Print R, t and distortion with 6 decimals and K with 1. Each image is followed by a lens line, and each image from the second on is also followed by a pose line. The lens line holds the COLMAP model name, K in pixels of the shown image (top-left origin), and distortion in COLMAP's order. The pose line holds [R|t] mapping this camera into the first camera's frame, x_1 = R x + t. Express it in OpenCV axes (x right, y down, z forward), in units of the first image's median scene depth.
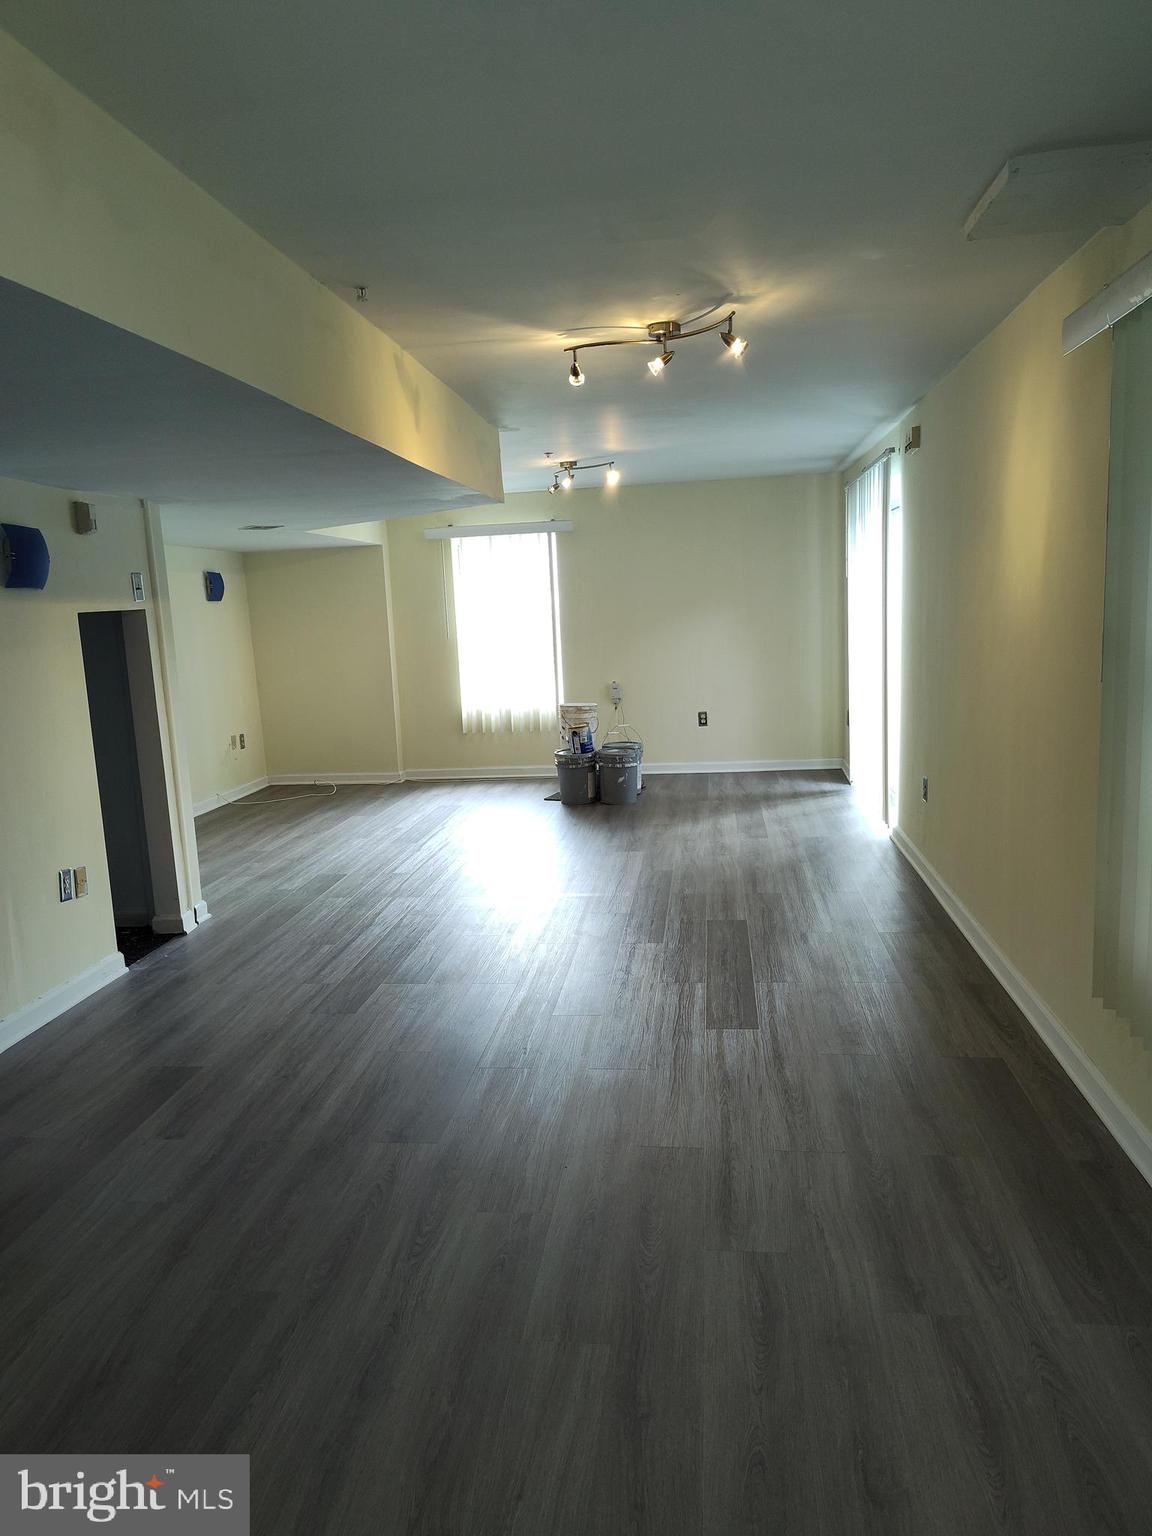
lens RADIAL K [[1037.4, 0, 568.9], [0, 1037.4, 767.7], [0, 0, 1]] dist [0.031661, -0.023088]
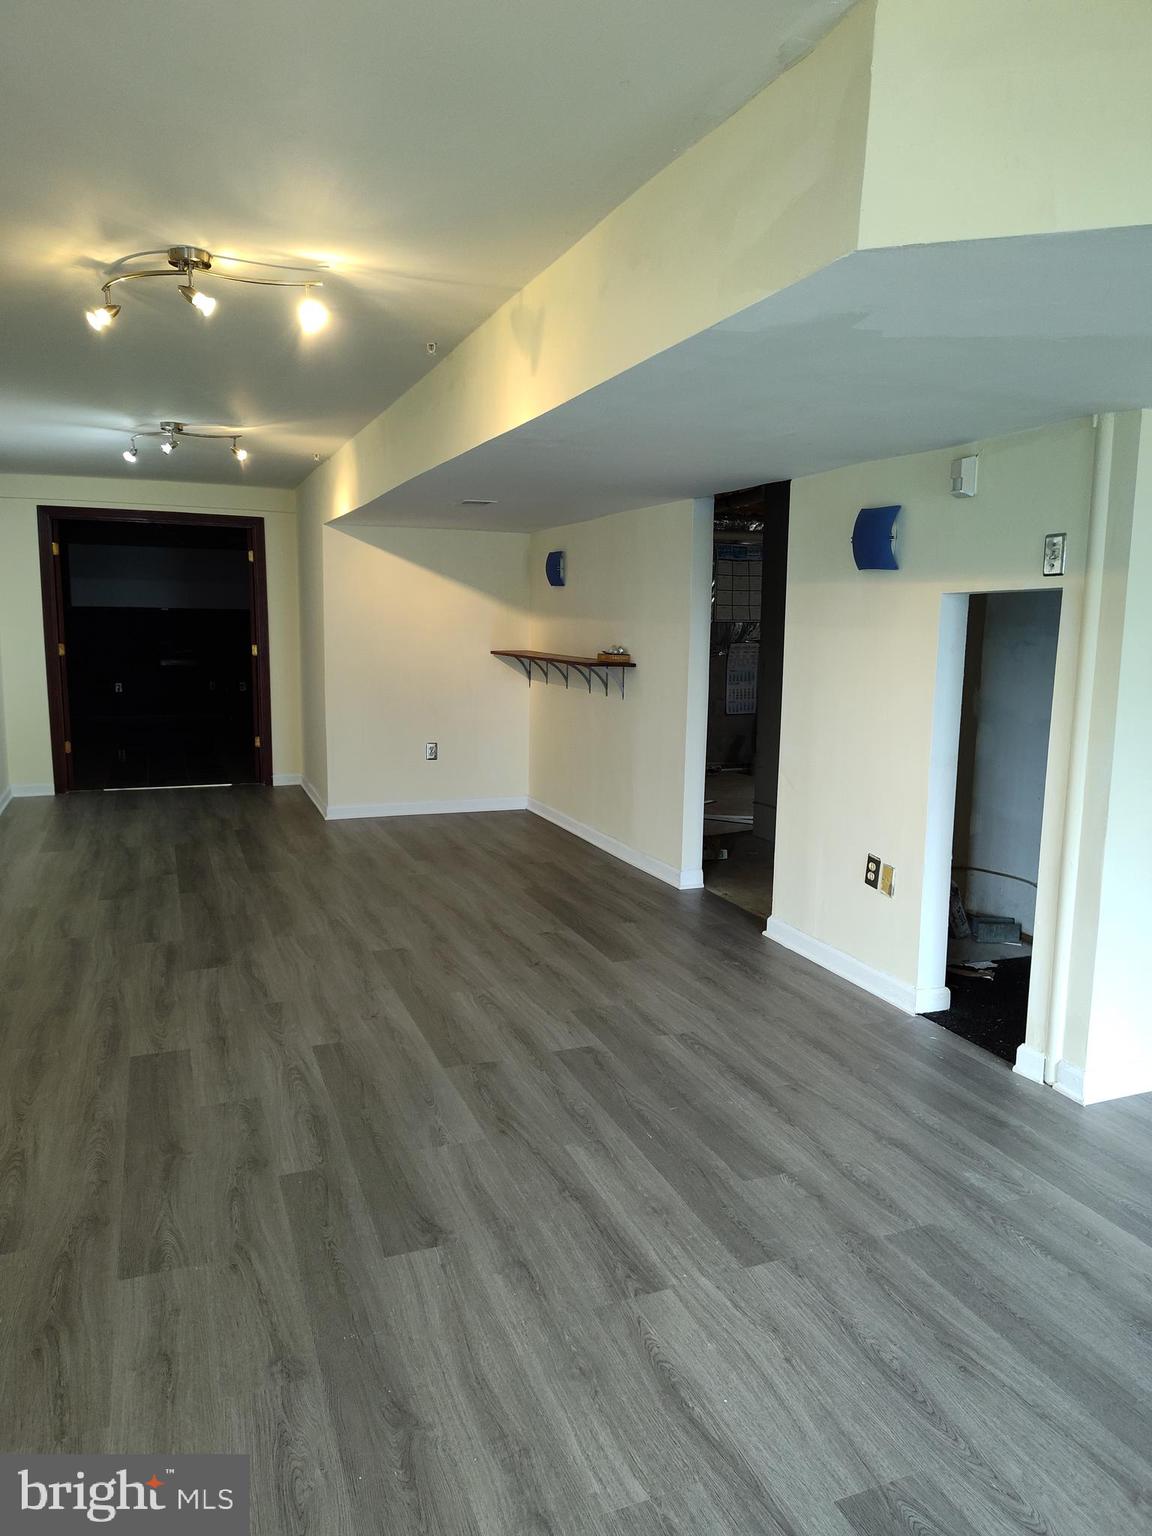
lens RADIAL K [[1037.4, 0, 577.1], [0, 1037.4, 769.1], [0, 0, 1]] dist [0.031661, -0.023088]
pose [[-0.870104, 0.106743, -0.481170, 0.299450], [-0.050801, 0.951643, 0.302978, -0.351125], [0.490243, 0.288066, -0.822606, 2.197282]]
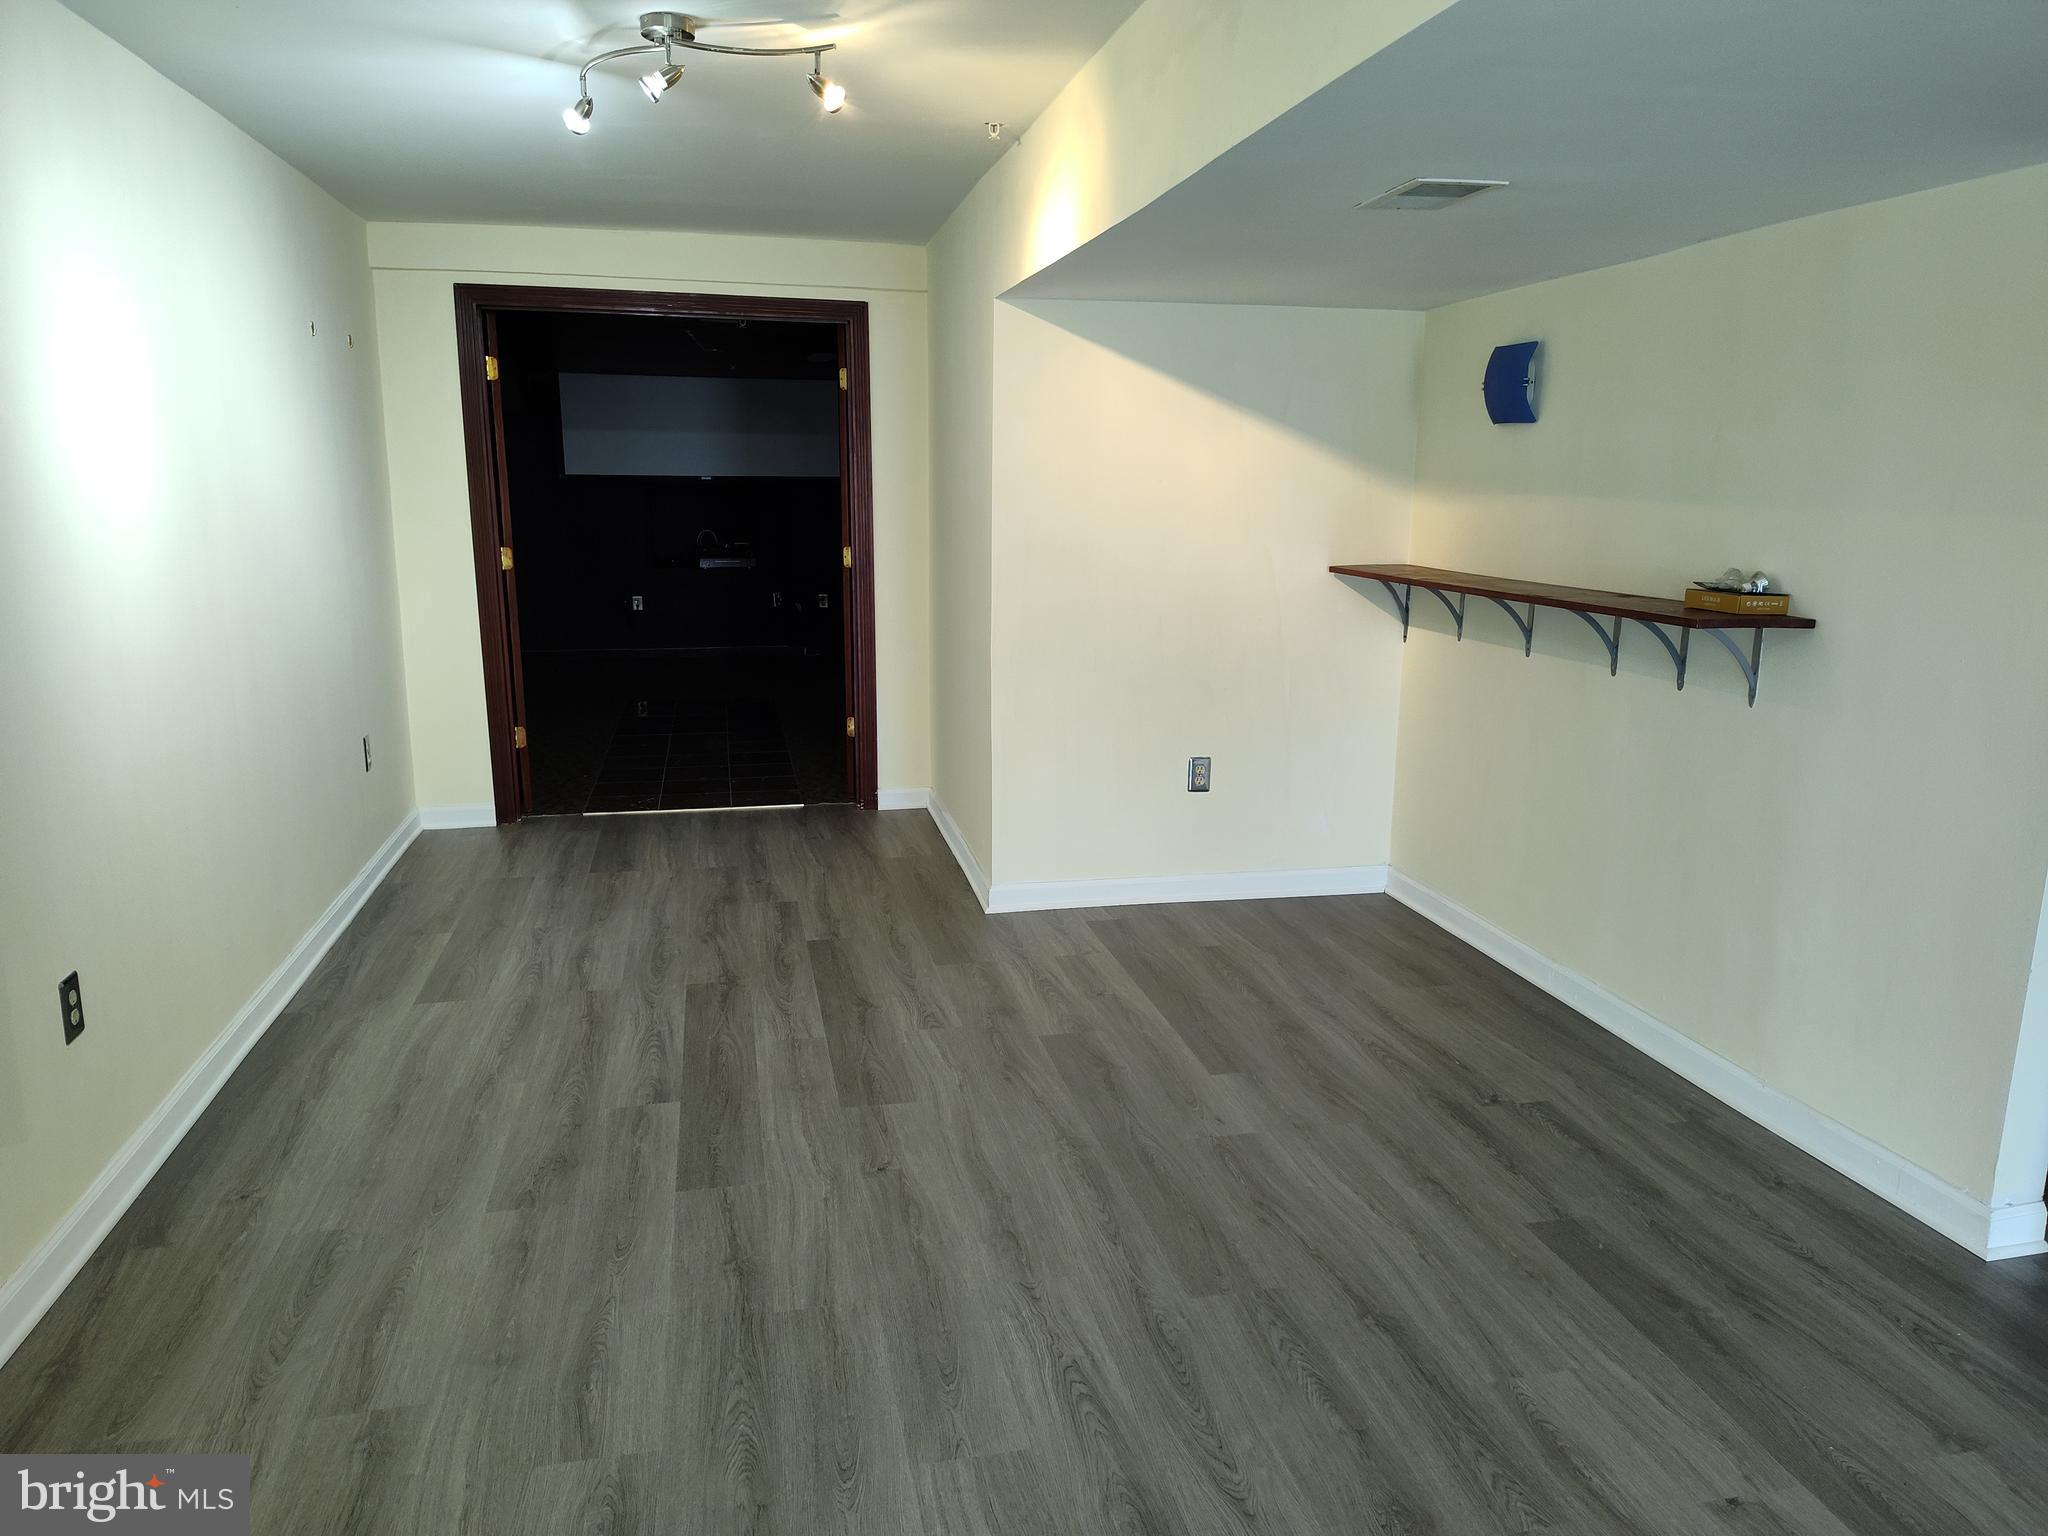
lens RADIAL K [[1383.3, 0, 1019.7], [0, 1383.3, 772.8], [0, 0, 1]] dist [0.031661, -0.023088]
pose [[-0.940338, 0.110127, -0.321925, 0.118277], [-0.016624, 0.930168, 0.366757, -0.211864], [0.339834, 0.350228, -0.872842, 1.319471]]
